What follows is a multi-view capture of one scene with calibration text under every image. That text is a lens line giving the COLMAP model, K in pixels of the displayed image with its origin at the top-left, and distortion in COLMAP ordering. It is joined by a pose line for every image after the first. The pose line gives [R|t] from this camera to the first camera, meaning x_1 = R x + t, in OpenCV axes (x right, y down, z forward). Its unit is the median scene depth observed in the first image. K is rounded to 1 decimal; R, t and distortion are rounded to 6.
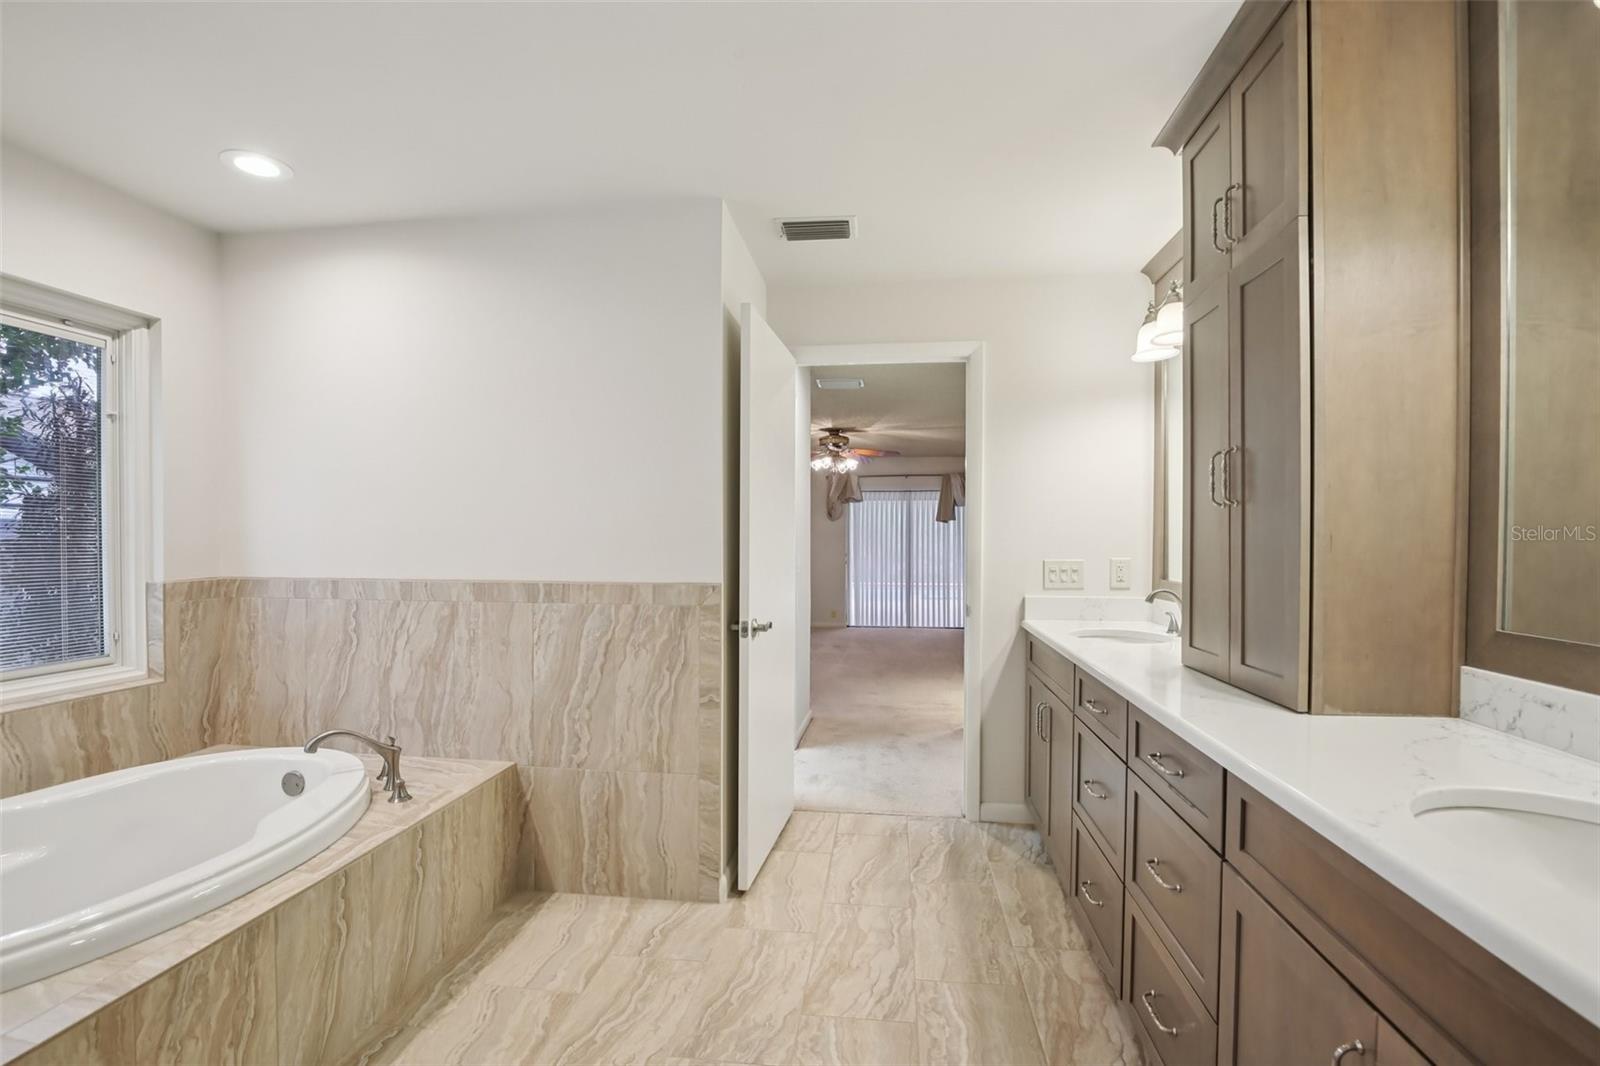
lens RADIAL K [[743.8, 0, 790.5], [0, 743.8, 557.9], [0, 0, 1]] dist [-0.032543, 0.006351]
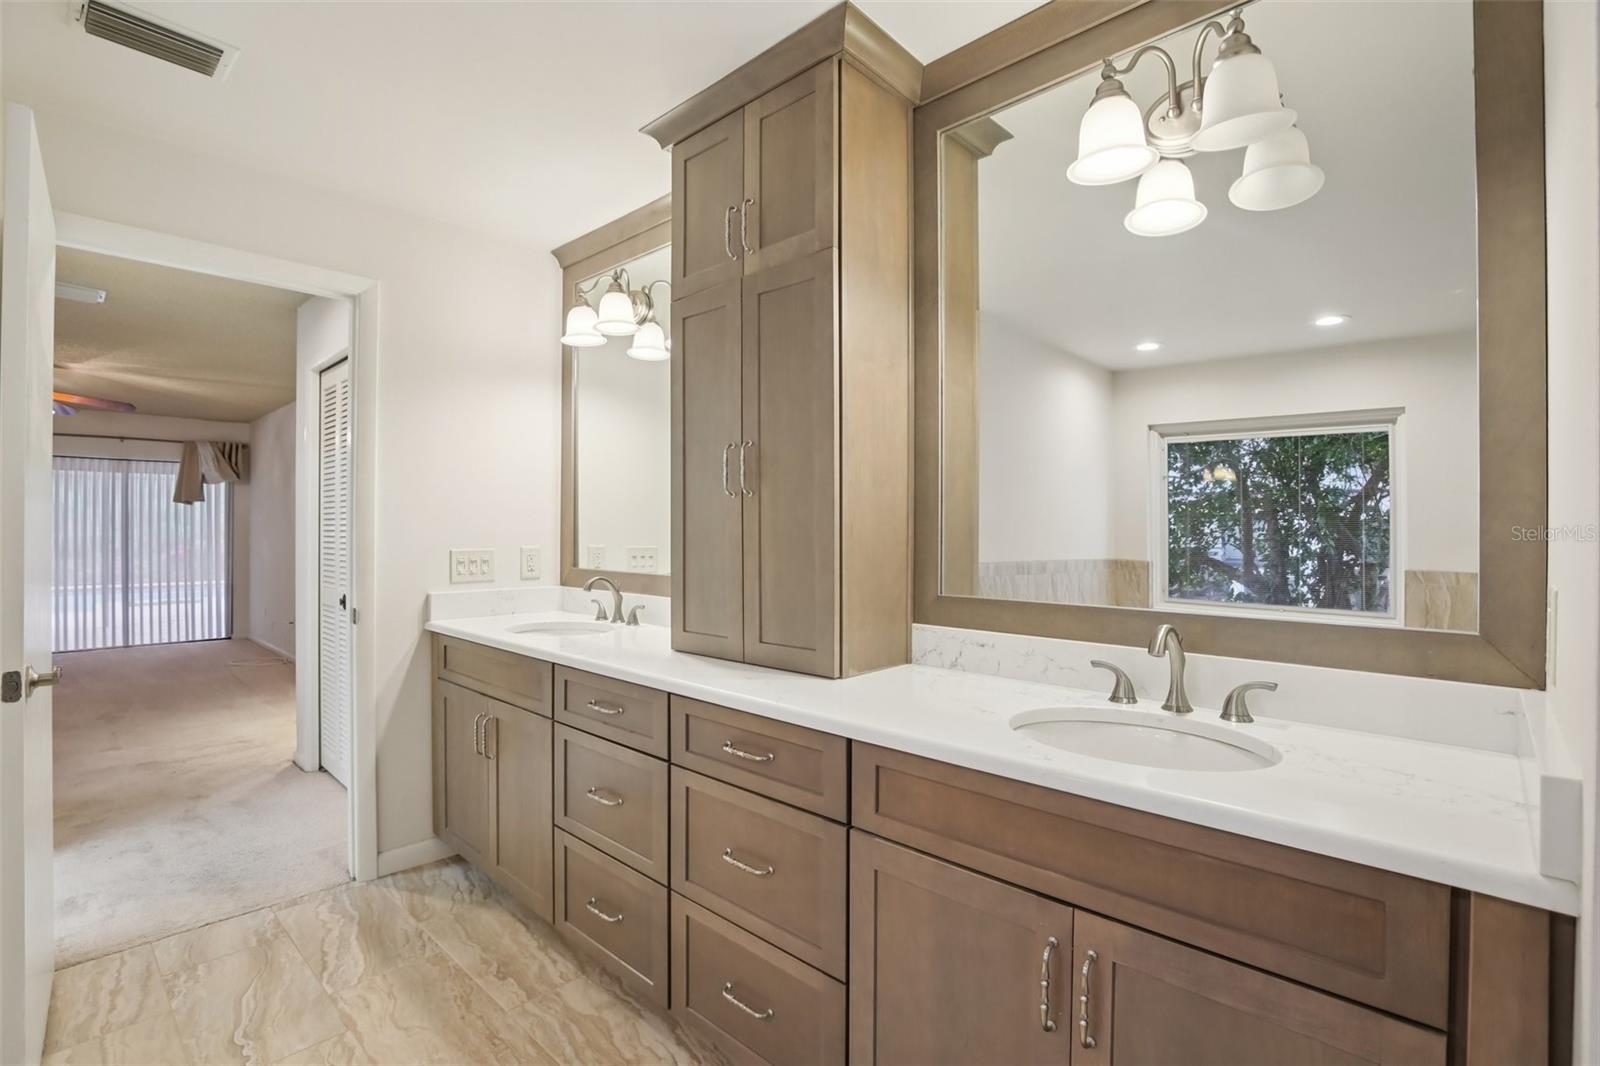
lens RADIAL K [[743.8, 0, 798.4], [0, 743.8, 533.4], [0, 0, 1]] dist [-0.032543, 0.006351]
pose [[0.580271, -0.002663, 0.814419, -0.140331], [0.016072, 0.999837, -0.008182, -0.003570], [-0.814265, 0.017837, 0.580219, 0.182347]]
